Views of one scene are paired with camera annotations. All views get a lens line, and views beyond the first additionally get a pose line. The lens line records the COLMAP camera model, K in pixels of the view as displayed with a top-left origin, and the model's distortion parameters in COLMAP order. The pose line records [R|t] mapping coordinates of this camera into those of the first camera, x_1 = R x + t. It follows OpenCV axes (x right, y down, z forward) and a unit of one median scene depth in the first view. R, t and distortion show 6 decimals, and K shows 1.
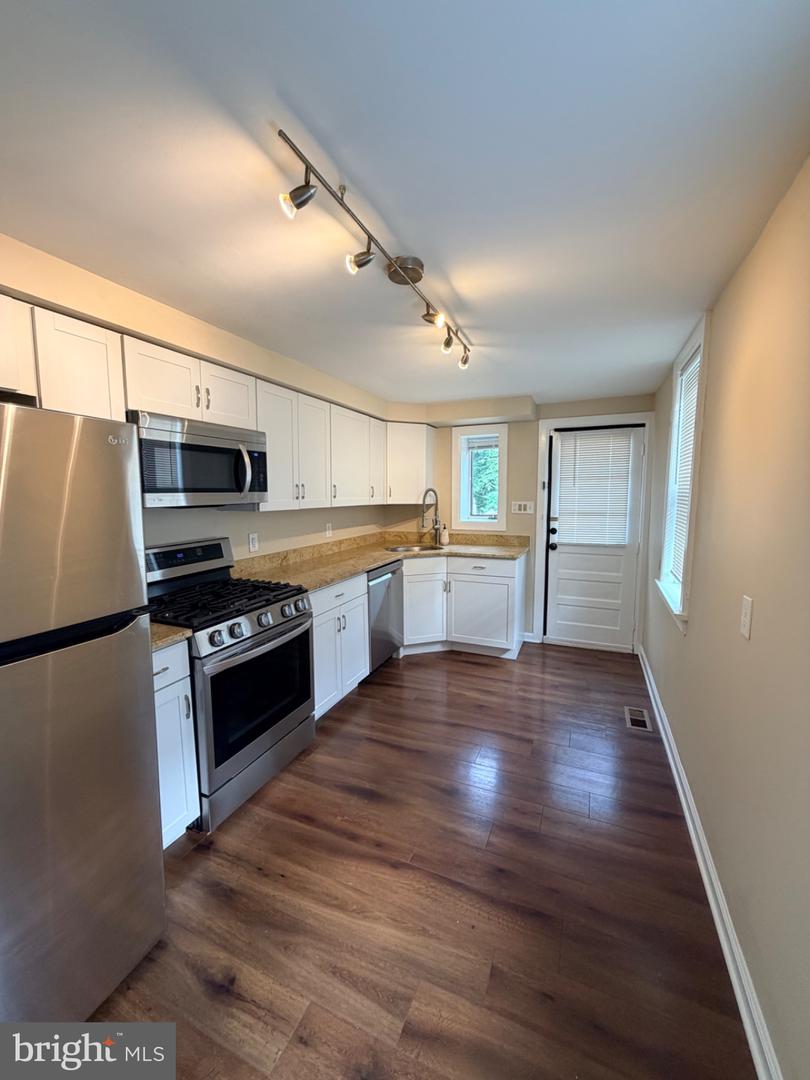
lens RADIAL K [[430.3, 0, 410.3], [0, 430.3, 538.6], [0, 0, 1]] dist [0.001711, 0.000225]
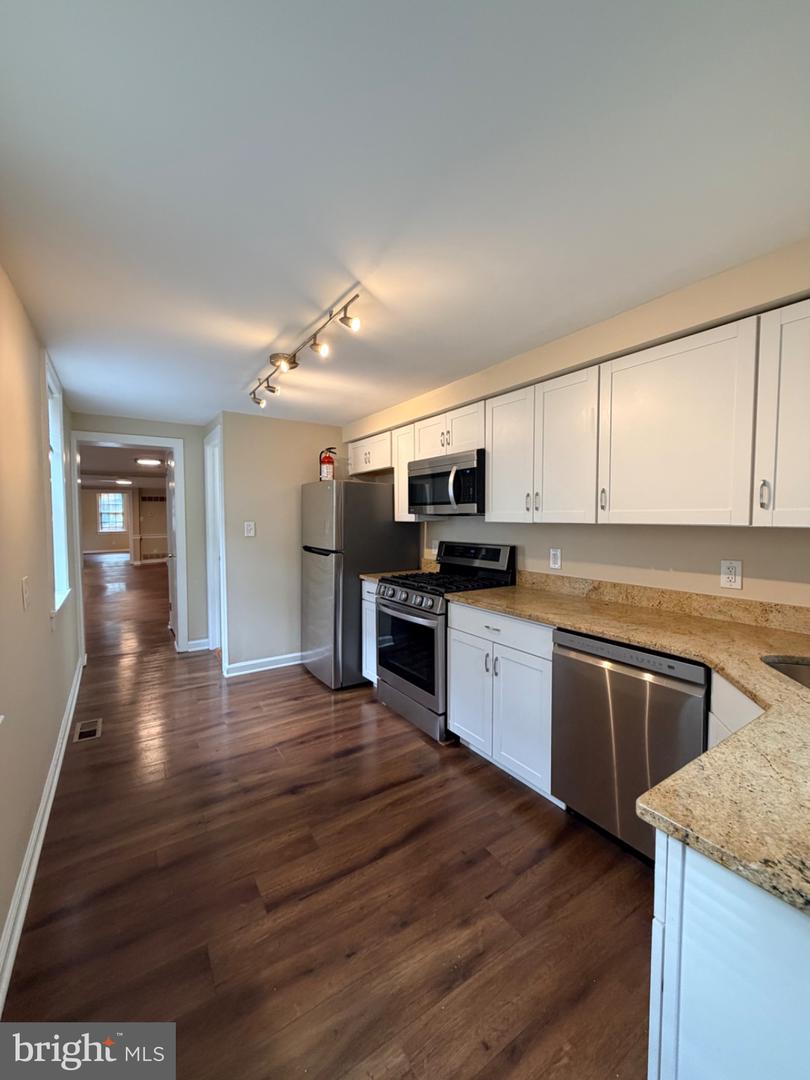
lens RADIAL K [[430.3, 0, 404.3], [0, 430.3, 538.7], [0, 0, 1]] dist [0.001711, 0.000225]
pose [[-0.555970, 0.044309, -0.830021, 0.574714], [-0.090456, 0.989422, 0.113408, -0.108931], [0.826266, 0.138132, -0.546081, 1.245085]]
